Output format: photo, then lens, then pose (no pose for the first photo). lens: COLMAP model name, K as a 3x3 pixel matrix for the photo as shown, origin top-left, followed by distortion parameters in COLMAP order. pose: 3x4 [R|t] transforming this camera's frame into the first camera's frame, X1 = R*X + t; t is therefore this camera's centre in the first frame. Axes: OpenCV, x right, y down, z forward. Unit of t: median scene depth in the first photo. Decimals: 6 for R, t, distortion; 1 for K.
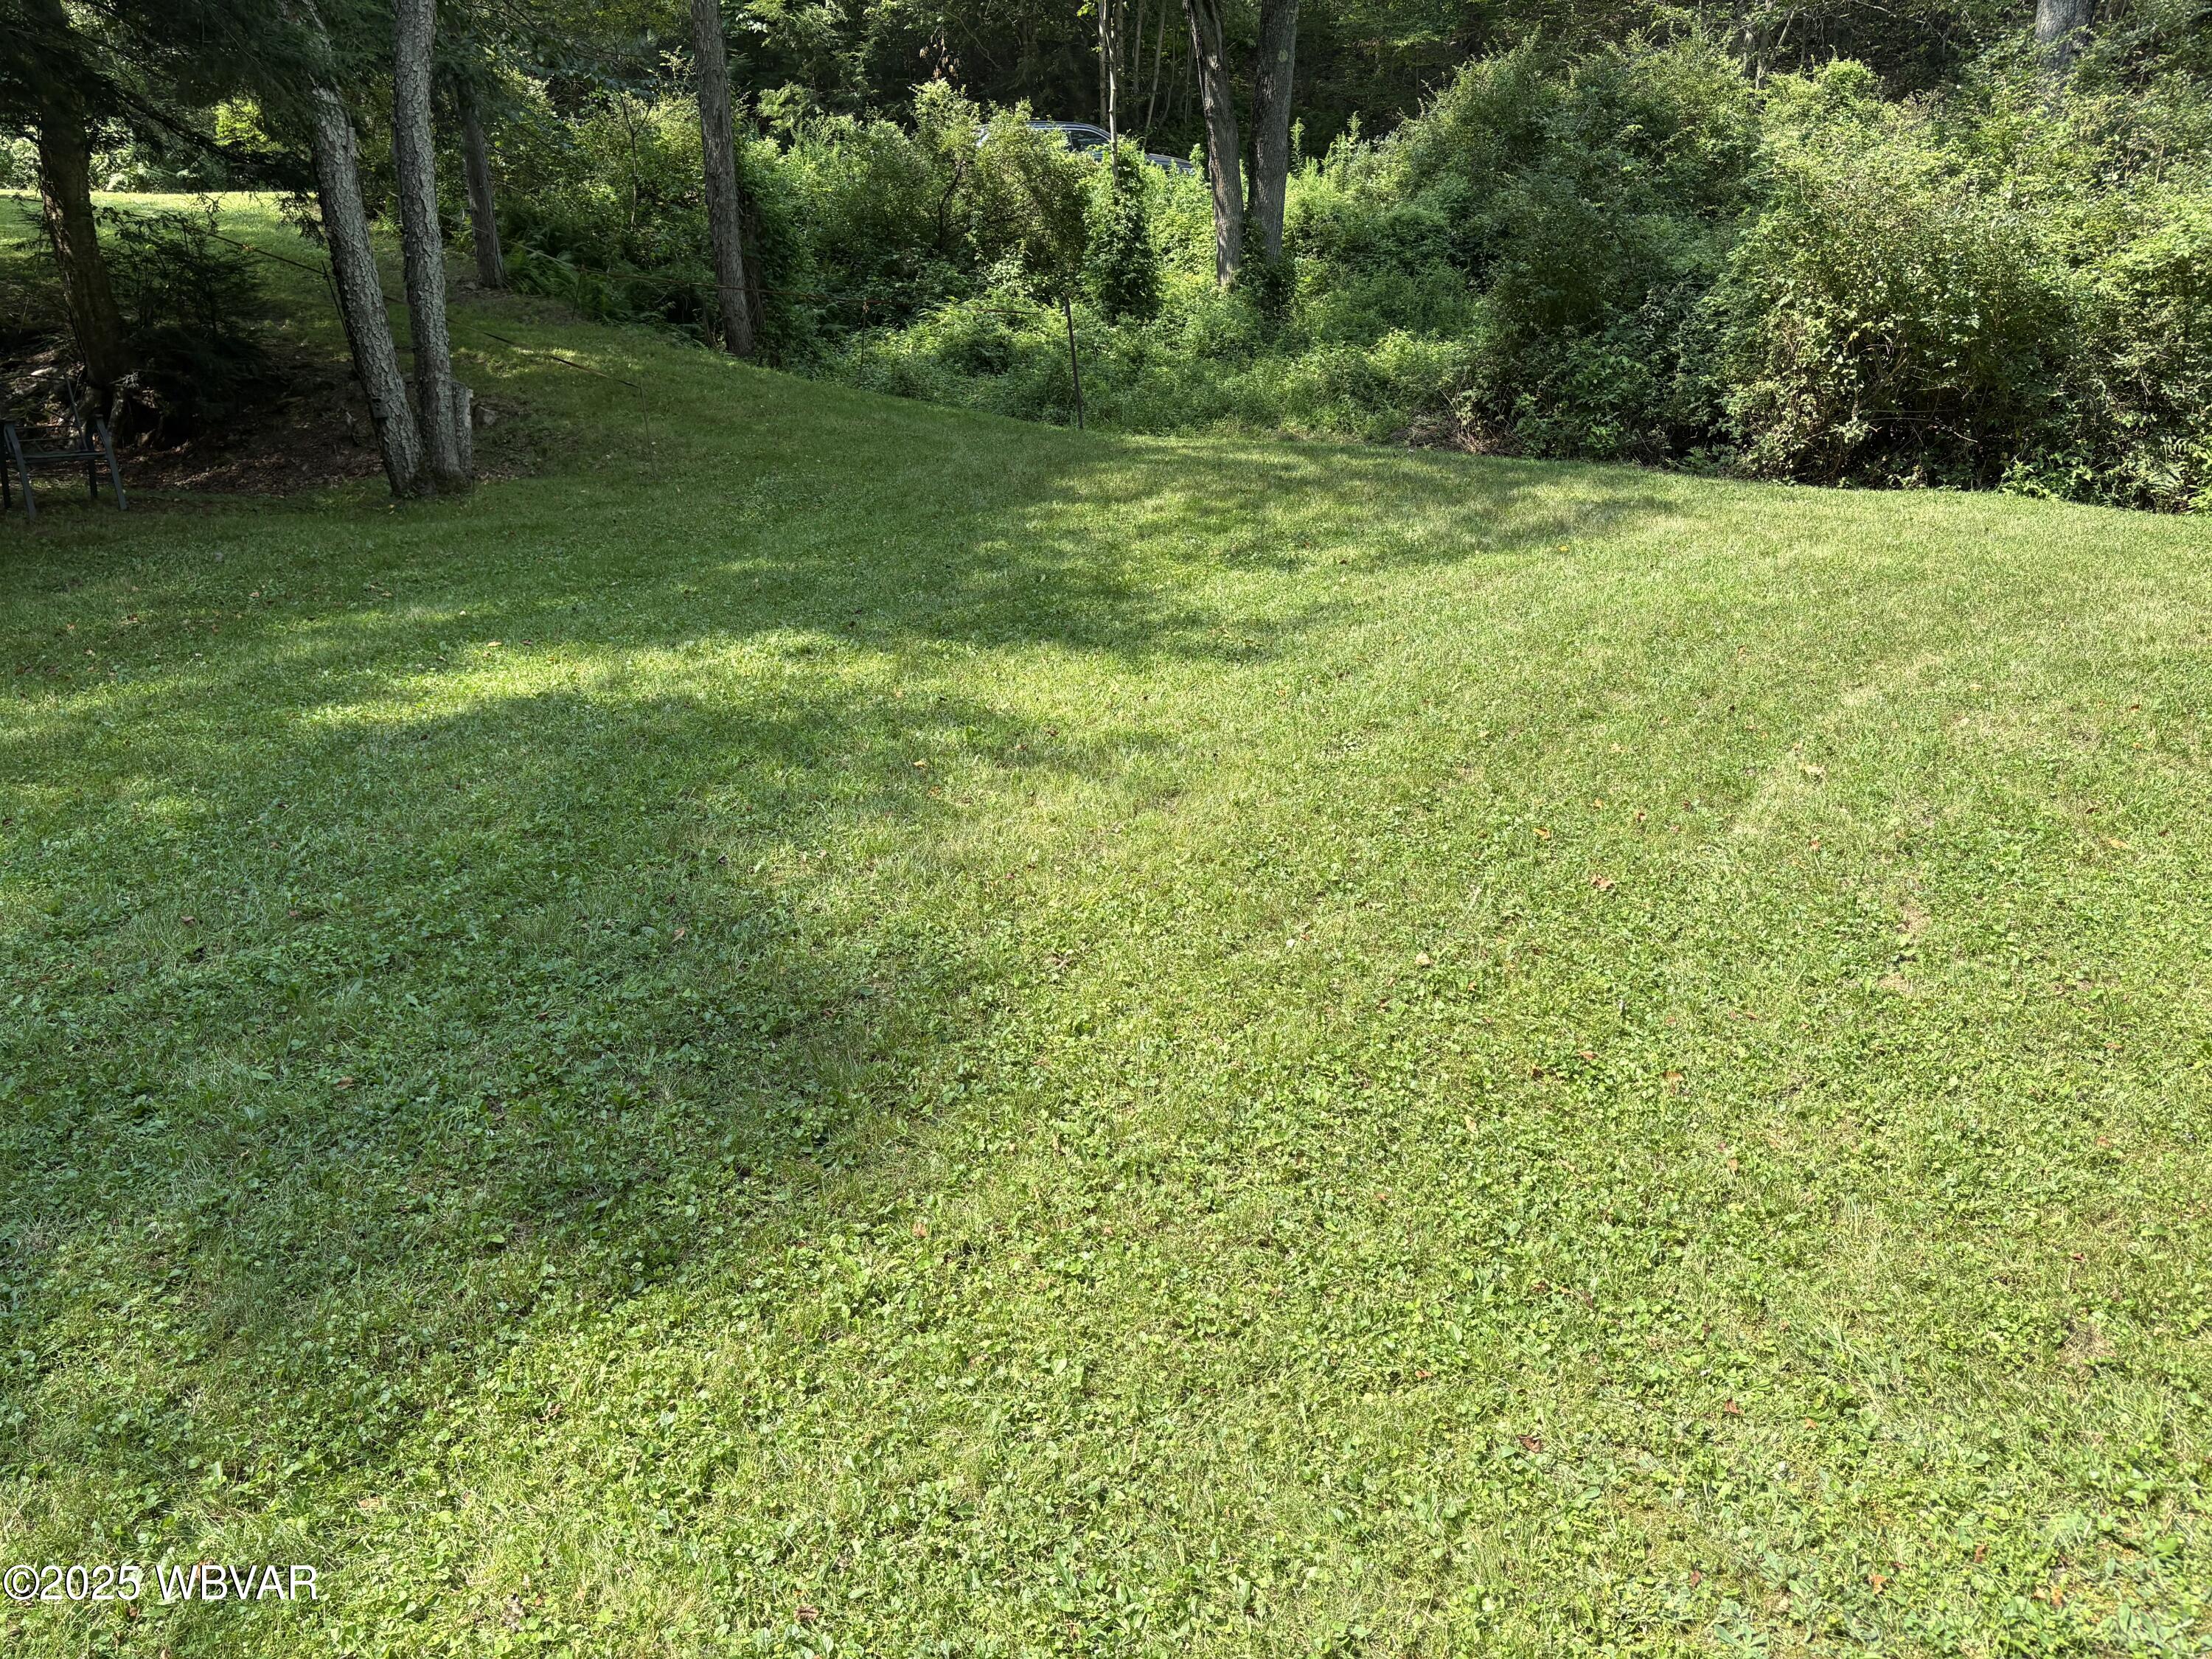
lens RADIAL K [[1675.1, 0, 1106.0], [0, 1675.1, 829.5], [0, 0, 1]] dist [0.016020, -0.007123]
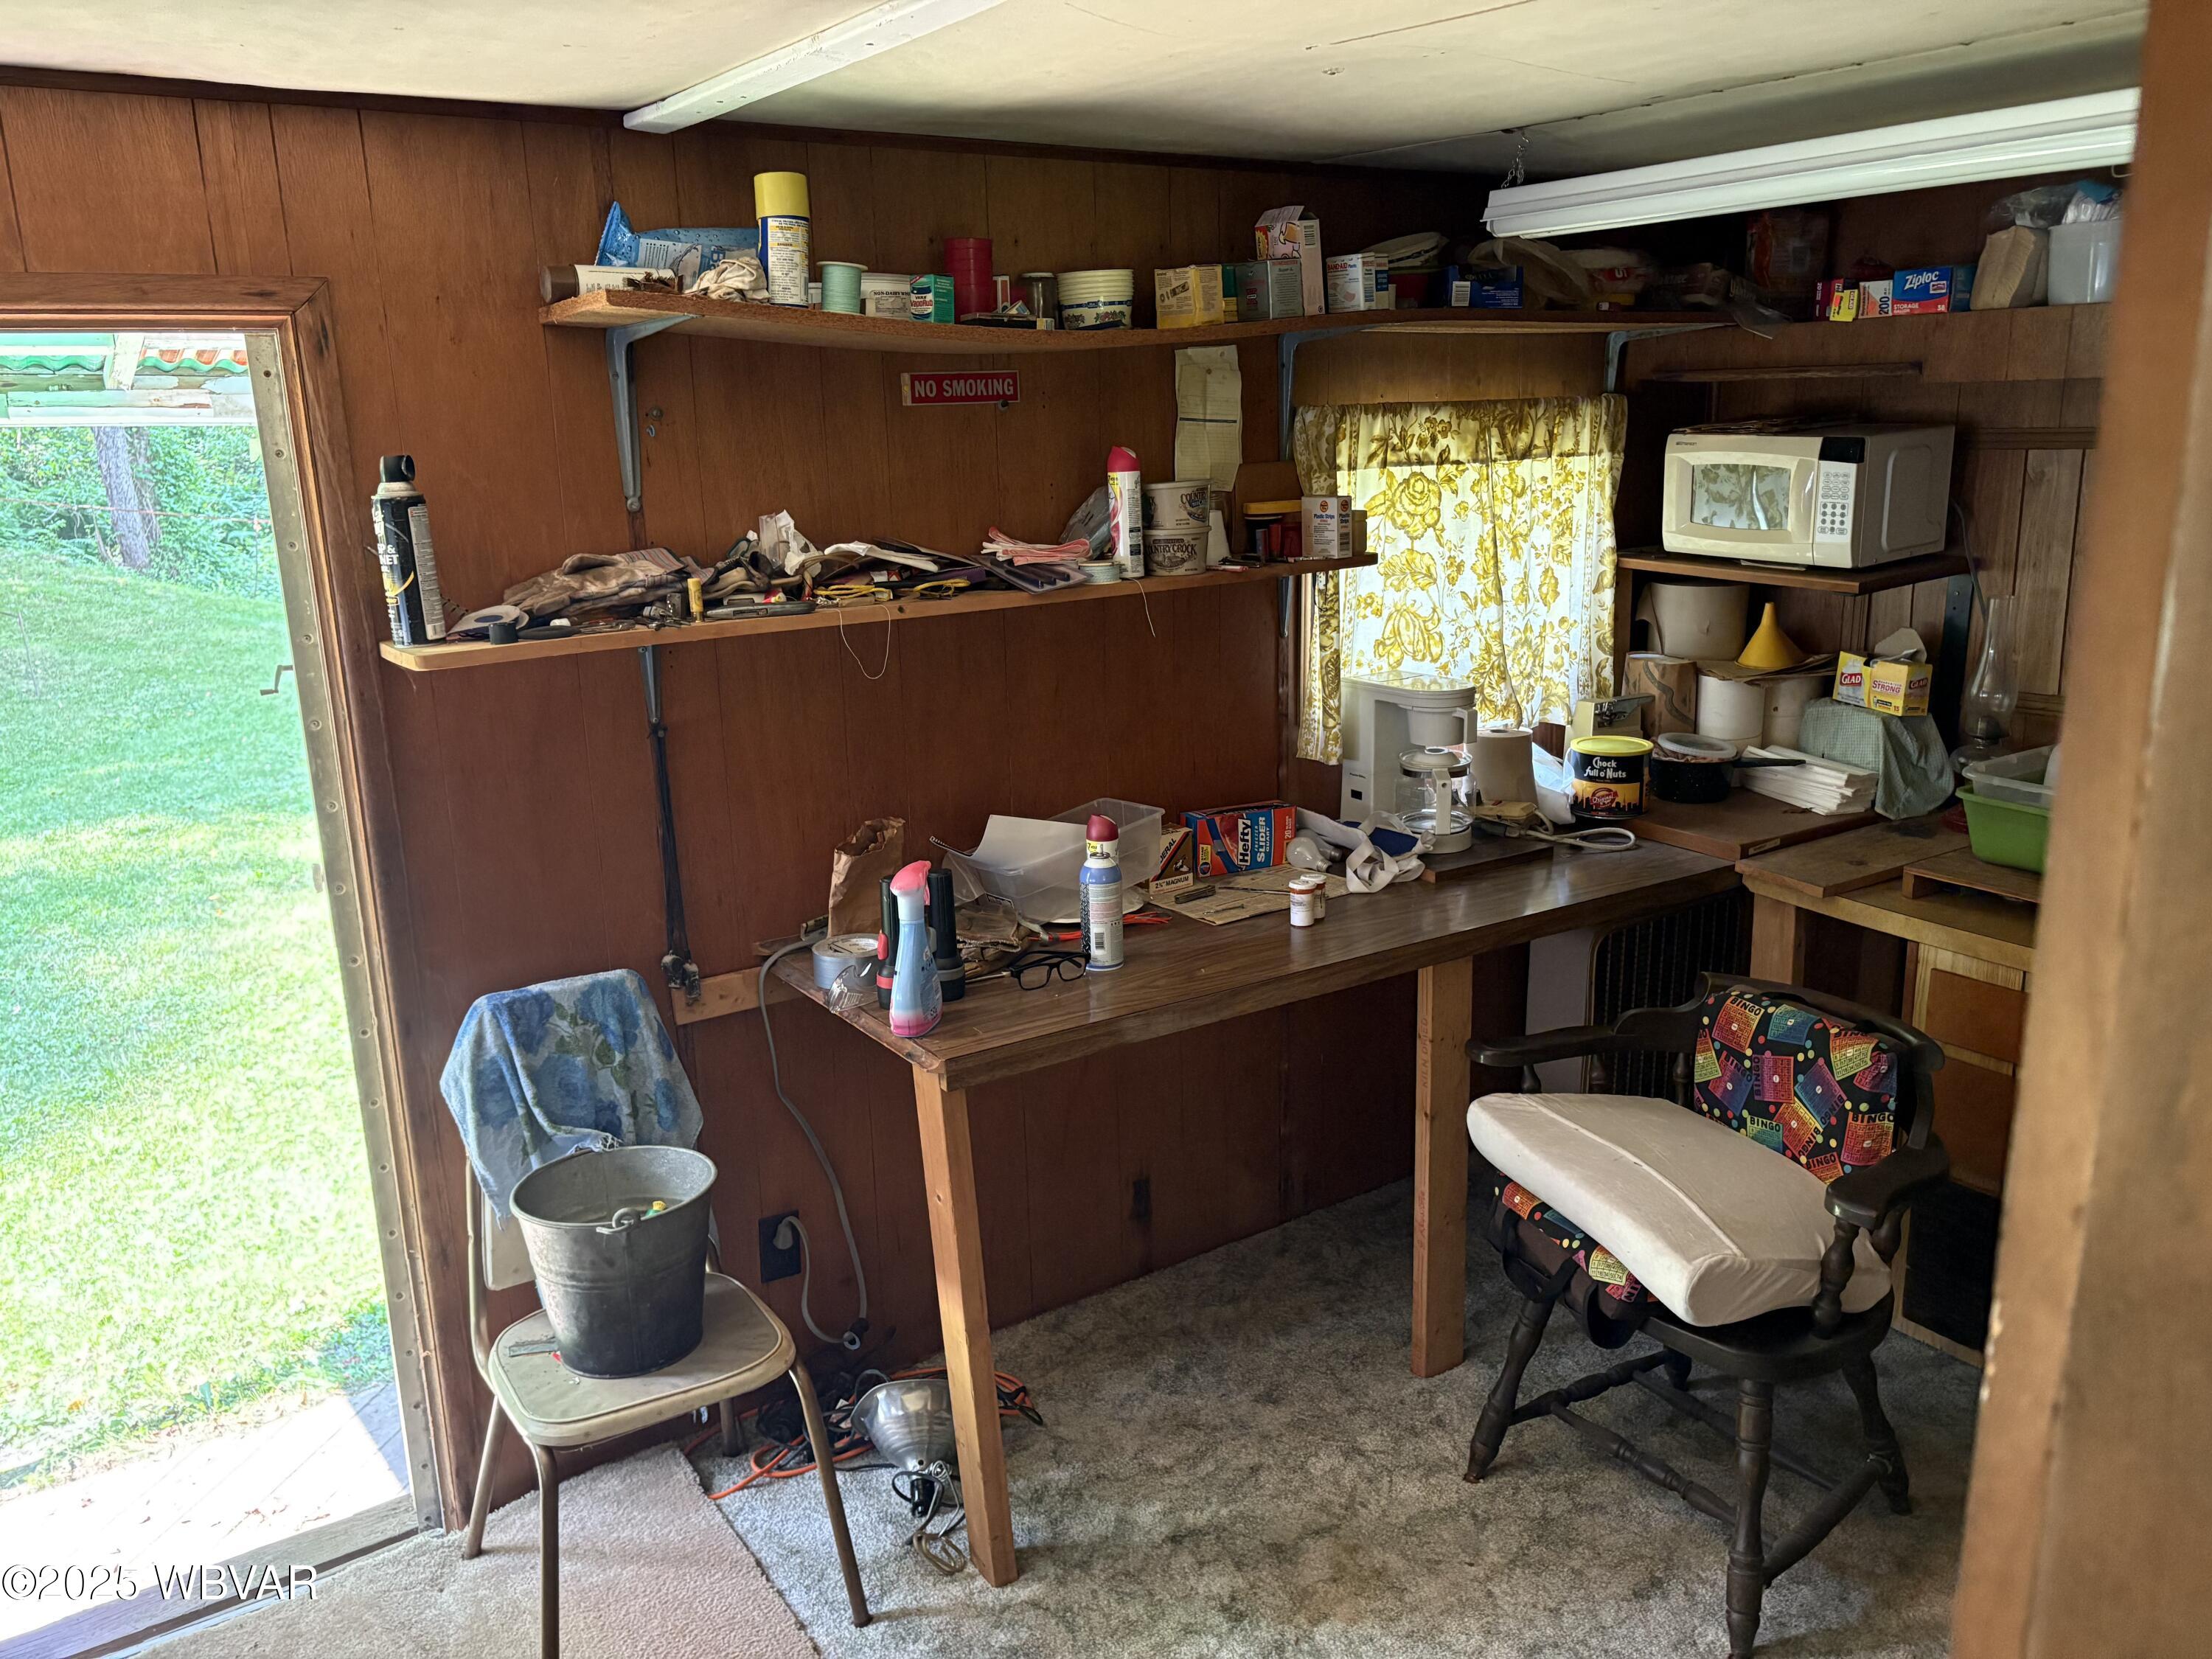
lens RADIAL K [[1675.1, 0, 1106.0], [0, 1675.1, 829.5], [0, 0, 1]] dist [0.016020, -0.007123]
pose [[0.958037, -0.085722, 0.273527, 0.187383], [0.109353, 0.991368, -0.072325, 0.073559], [-0.264966, 0.099202, 0.959141, -0.489340]]
